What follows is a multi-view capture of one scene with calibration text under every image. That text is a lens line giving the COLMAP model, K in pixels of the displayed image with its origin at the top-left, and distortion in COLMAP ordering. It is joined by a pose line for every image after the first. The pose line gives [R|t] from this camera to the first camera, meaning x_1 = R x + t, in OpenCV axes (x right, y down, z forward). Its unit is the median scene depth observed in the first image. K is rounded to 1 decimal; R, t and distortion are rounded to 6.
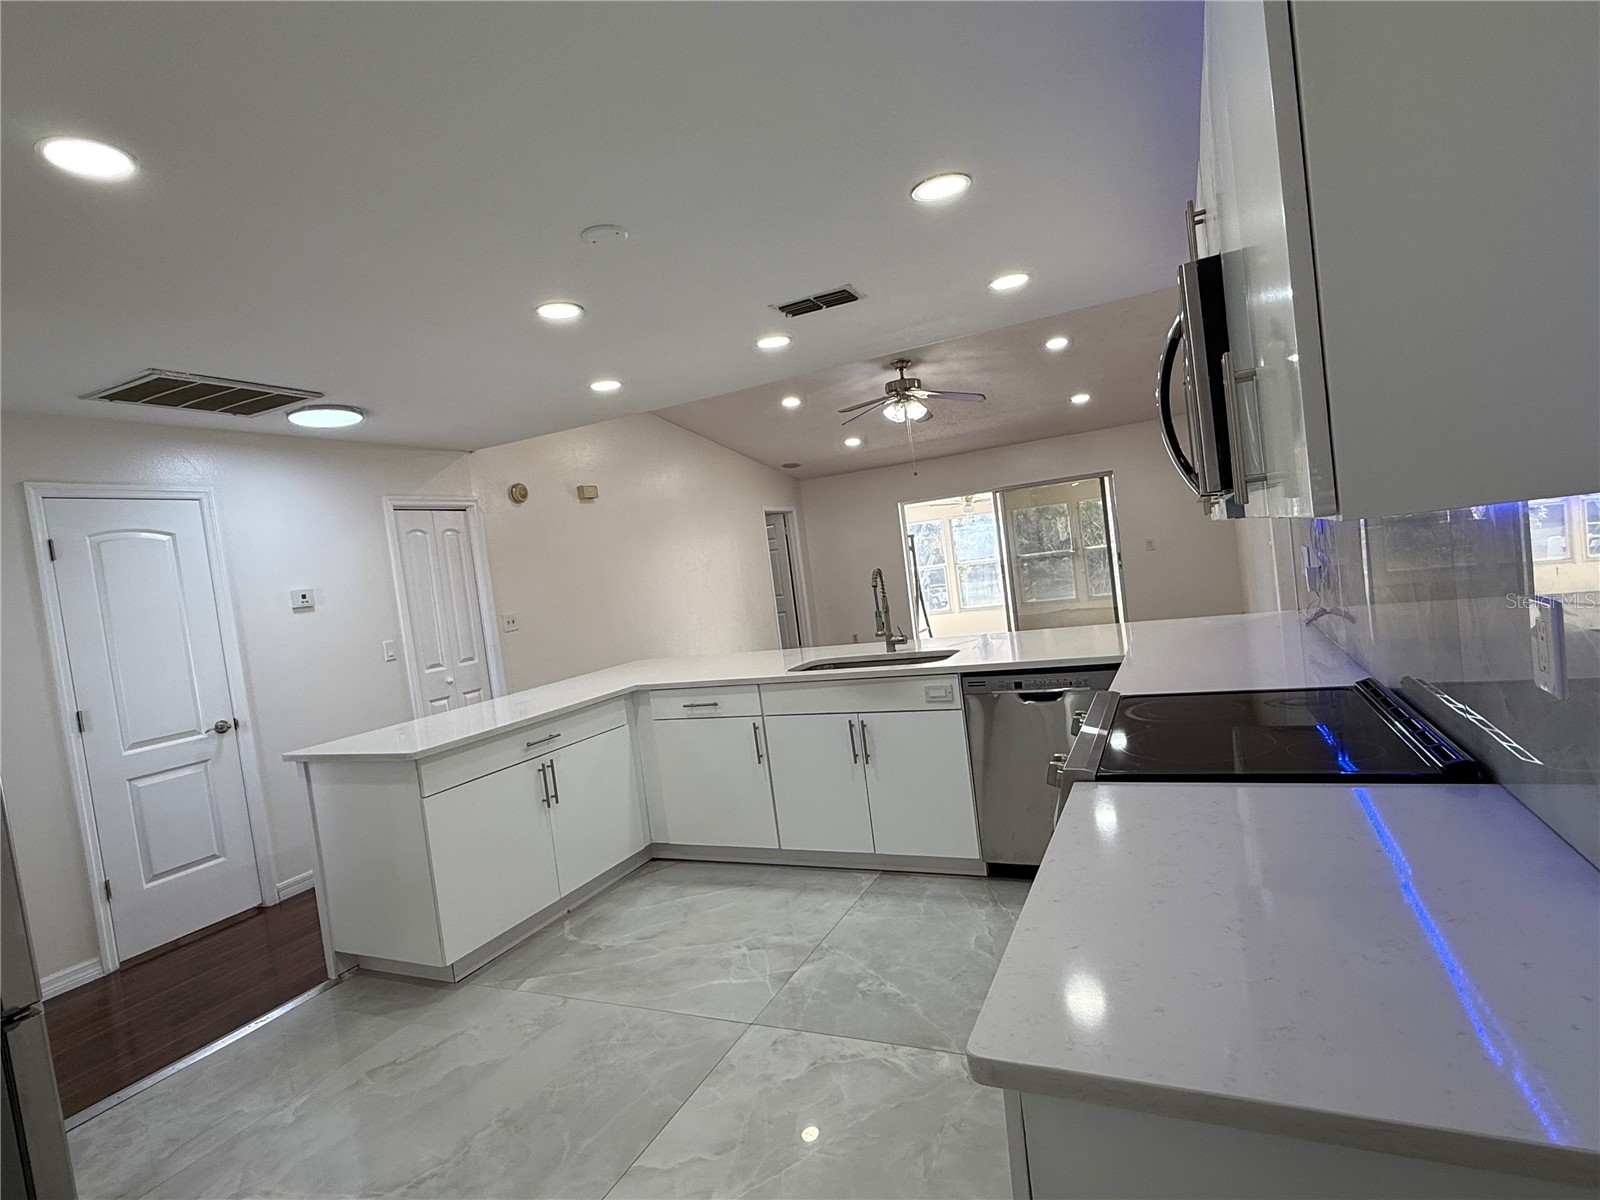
lens RADIAL K [[822.2, 0, 800.0], [0, 822.2, 600.0], [0, 0, 1]] dist [0.000829, -0.000145]
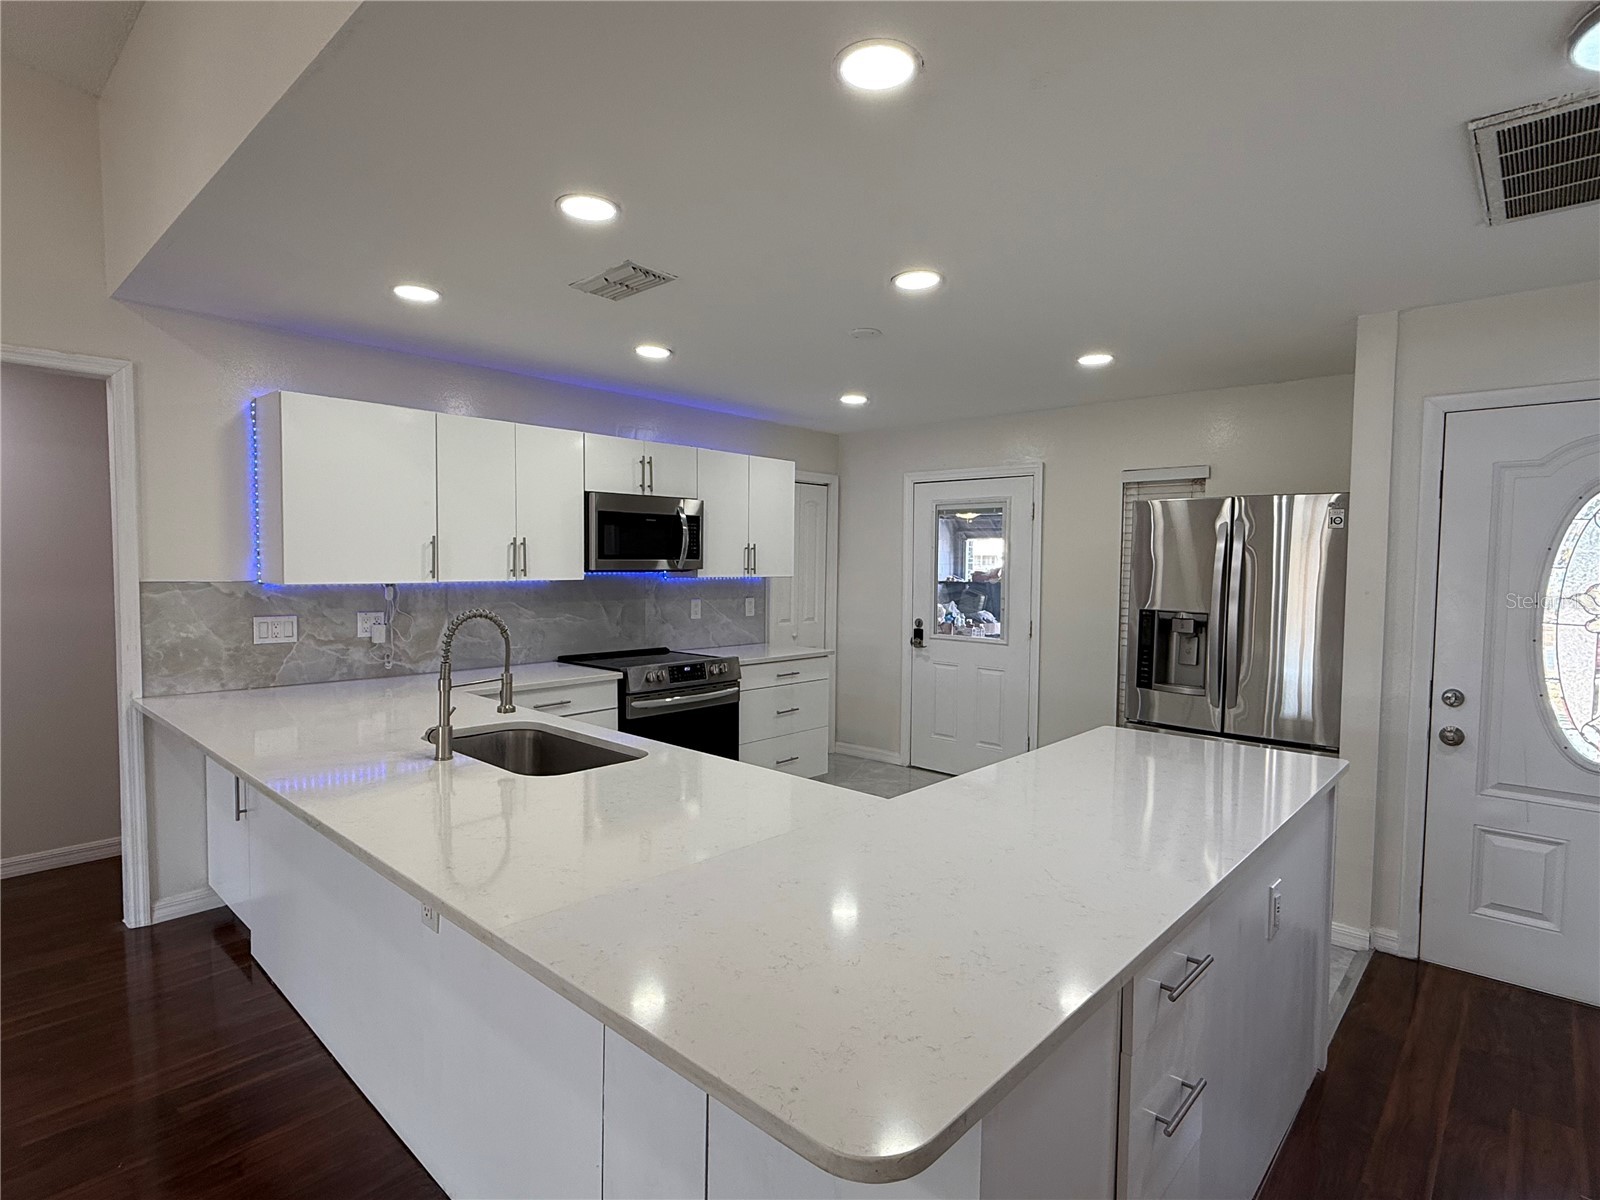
lens RADIAL K [[827.7, 0, 800.0], [0, 827.7, 600.0], [0, 0, 1]] dist [0.001875, 0.000033]
pose [[-0.950144, 0.098455, 0.295861, -0.343064], [0.119175, 0.991469, 0.052789, -0.054364], [-0.288140, 0.085417, -0.953771, 1.640657]]
